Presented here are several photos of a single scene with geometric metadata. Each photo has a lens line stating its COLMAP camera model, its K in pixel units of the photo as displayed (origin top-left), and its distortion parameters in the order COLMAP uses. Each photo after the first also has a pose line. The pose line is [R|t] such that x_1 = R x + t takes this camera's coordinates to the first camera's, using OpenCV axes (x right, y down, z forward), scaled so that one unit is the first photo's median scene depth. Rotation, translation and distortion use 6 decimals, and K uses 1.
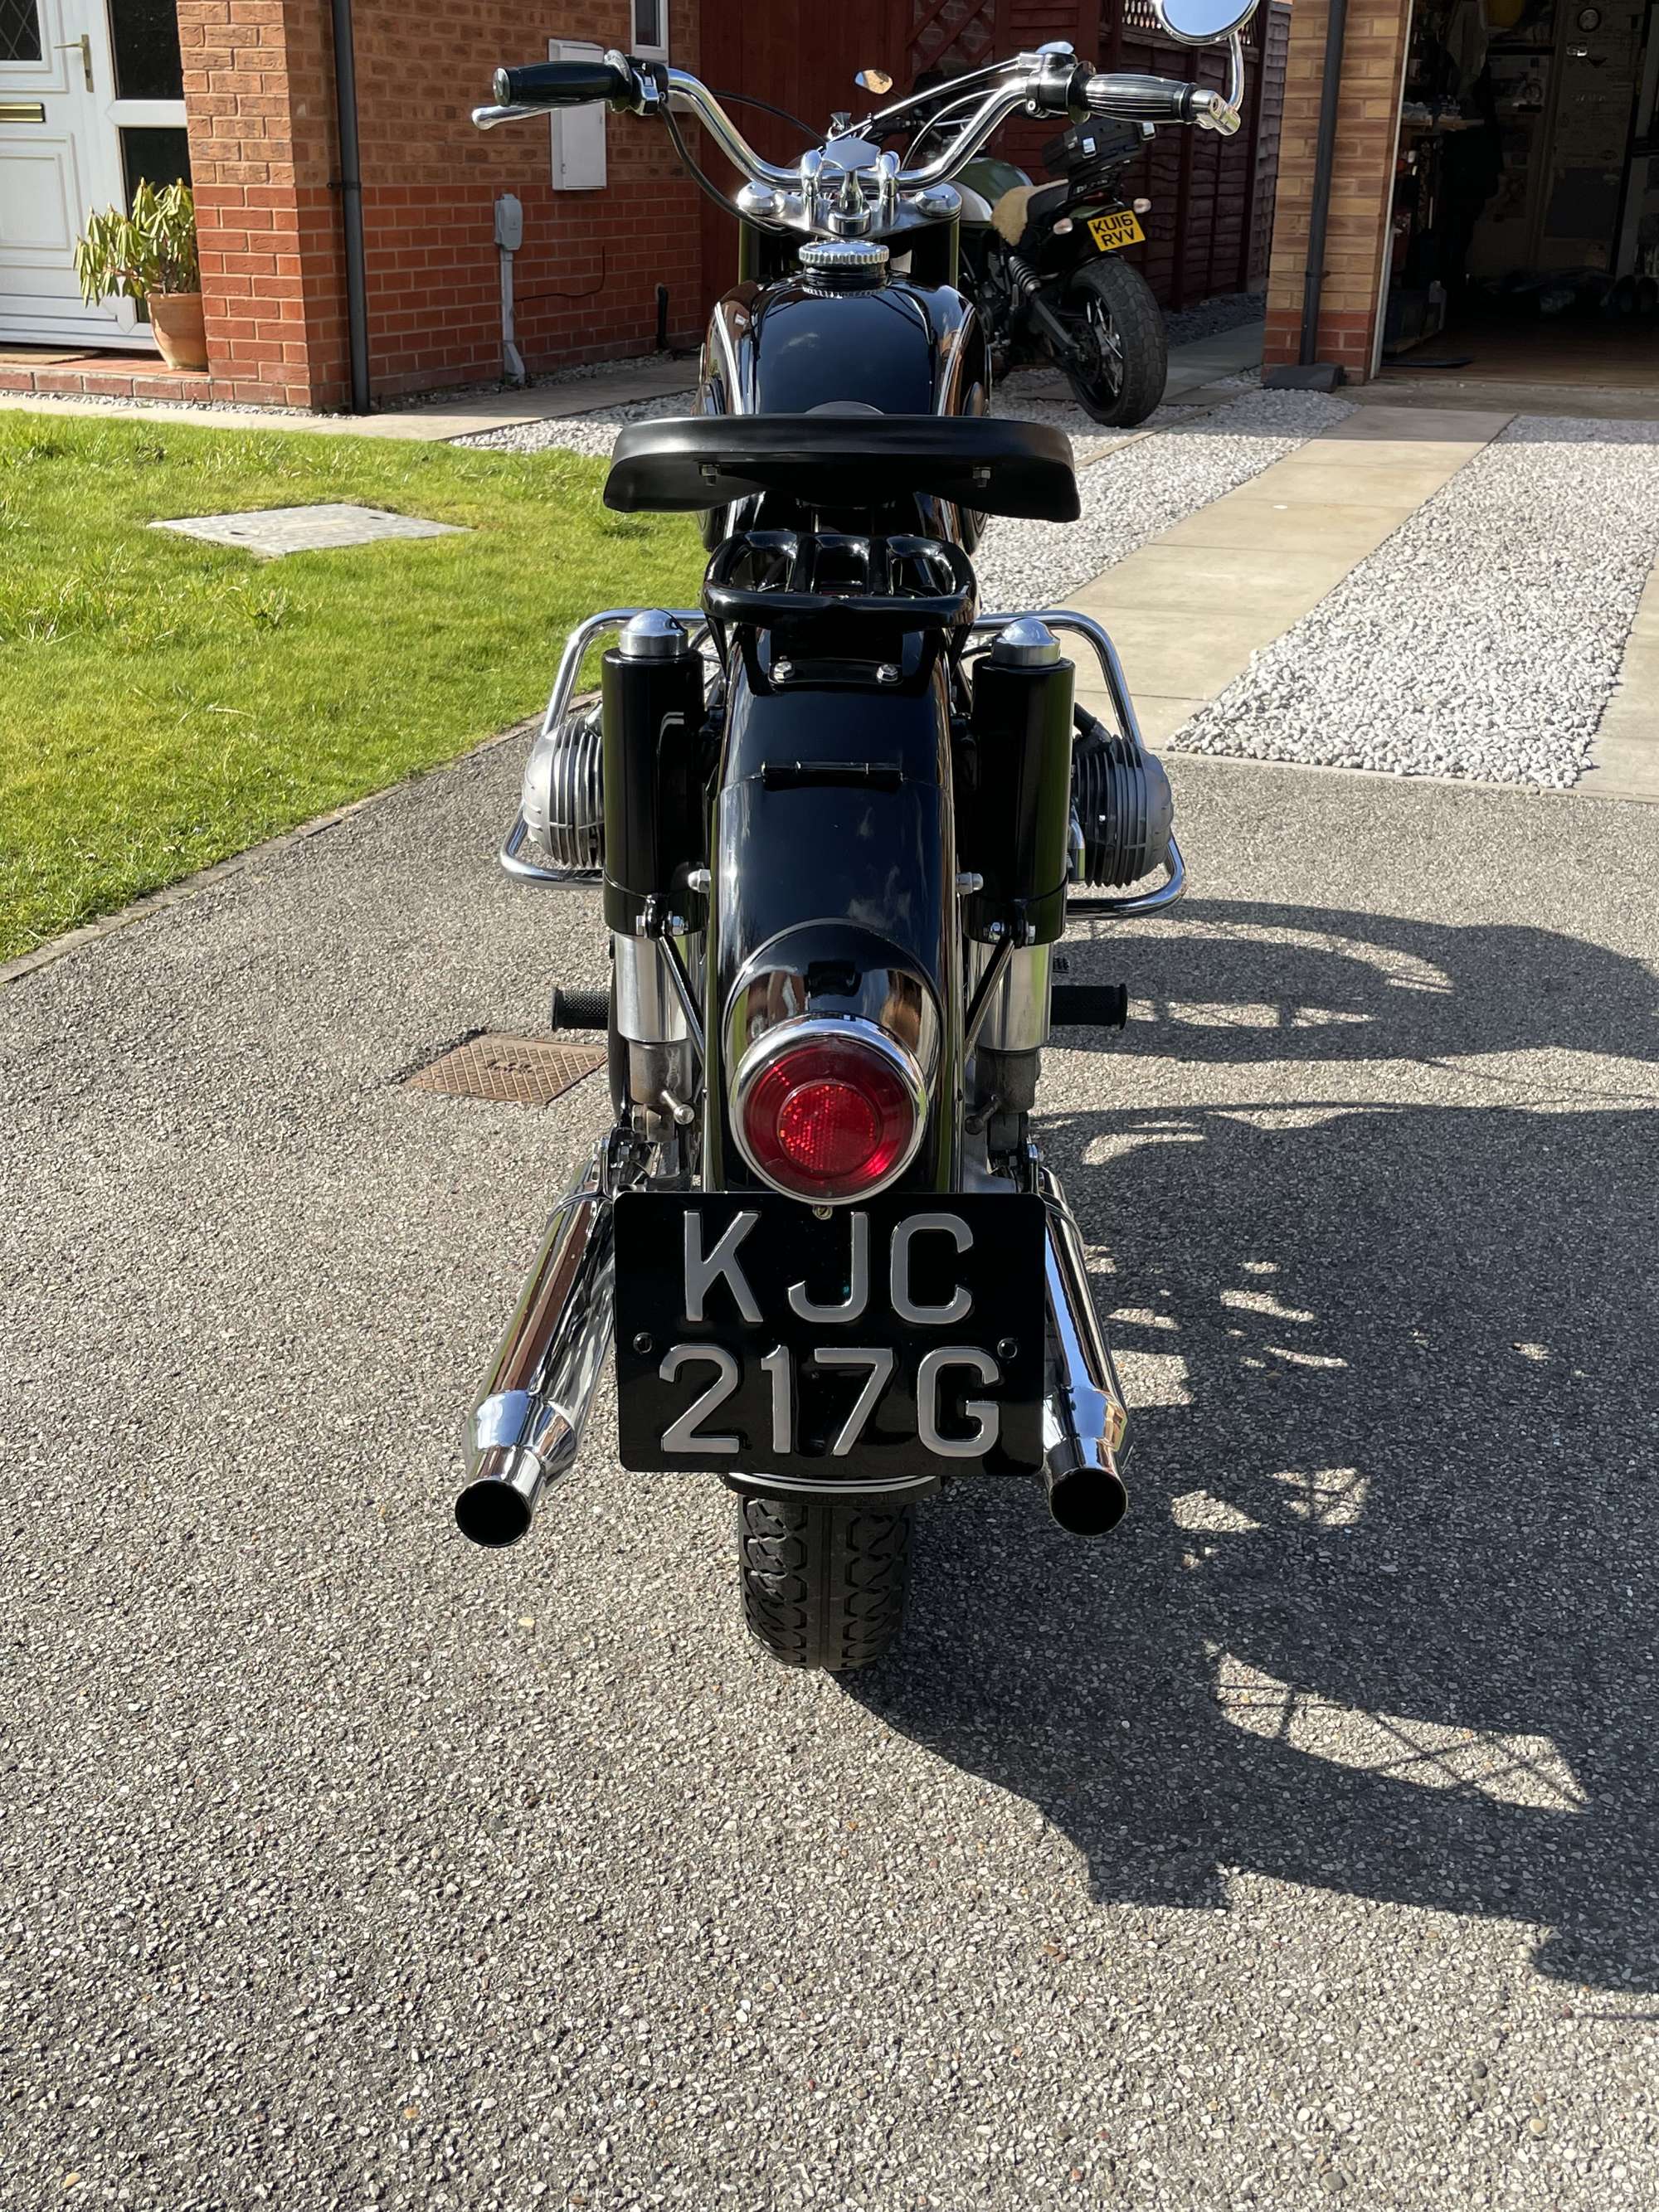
lens RADIAL K [[2276.6, 0, 829.5], [0, 2276.6, 1106.0], [0, 0, 1]] dist [0.096068, -0.172316]
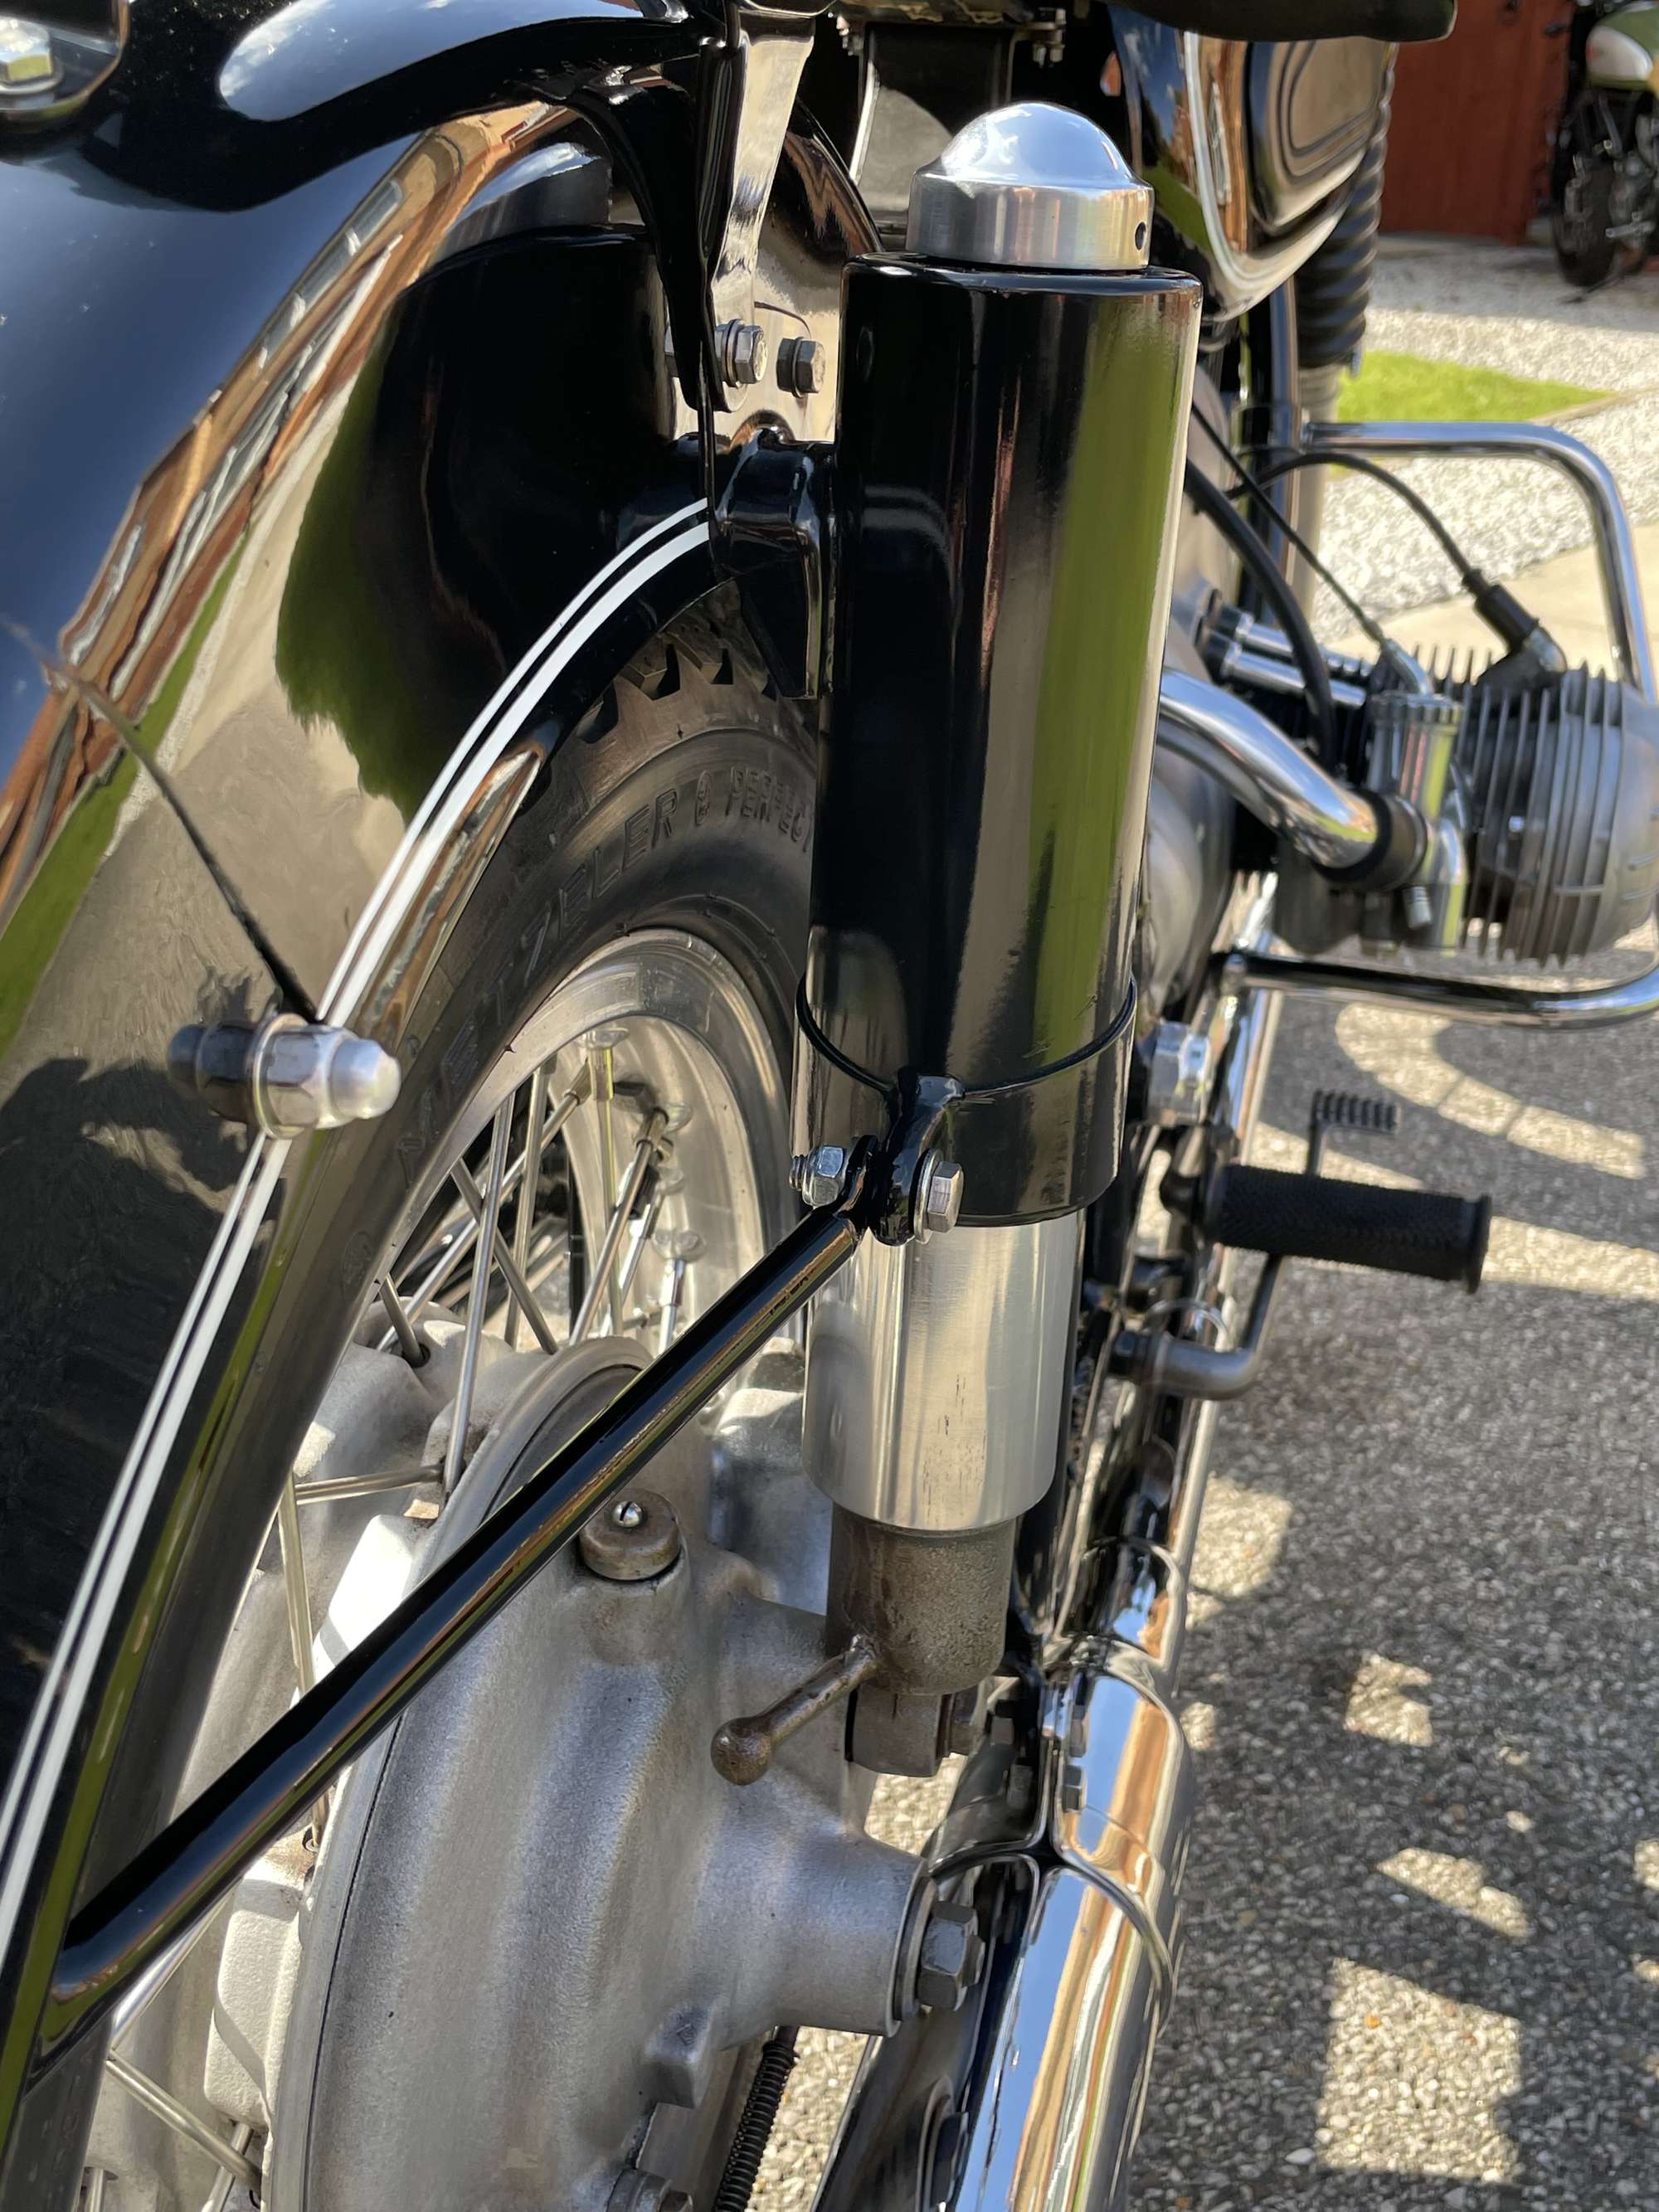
lens RADIAL K [[2276.6, 0, 829.5], [0, 2276.6, 1106.0], [0, 0, 1]] dist [0.096068, -0.172316]
pose [[0.965006, 0.126613, -0.229636, 0.097931], [-0.121433, 0.991924, 0.036612, -0.066762], [0.232417, -0.007445, 0.972588, 0.489349]]
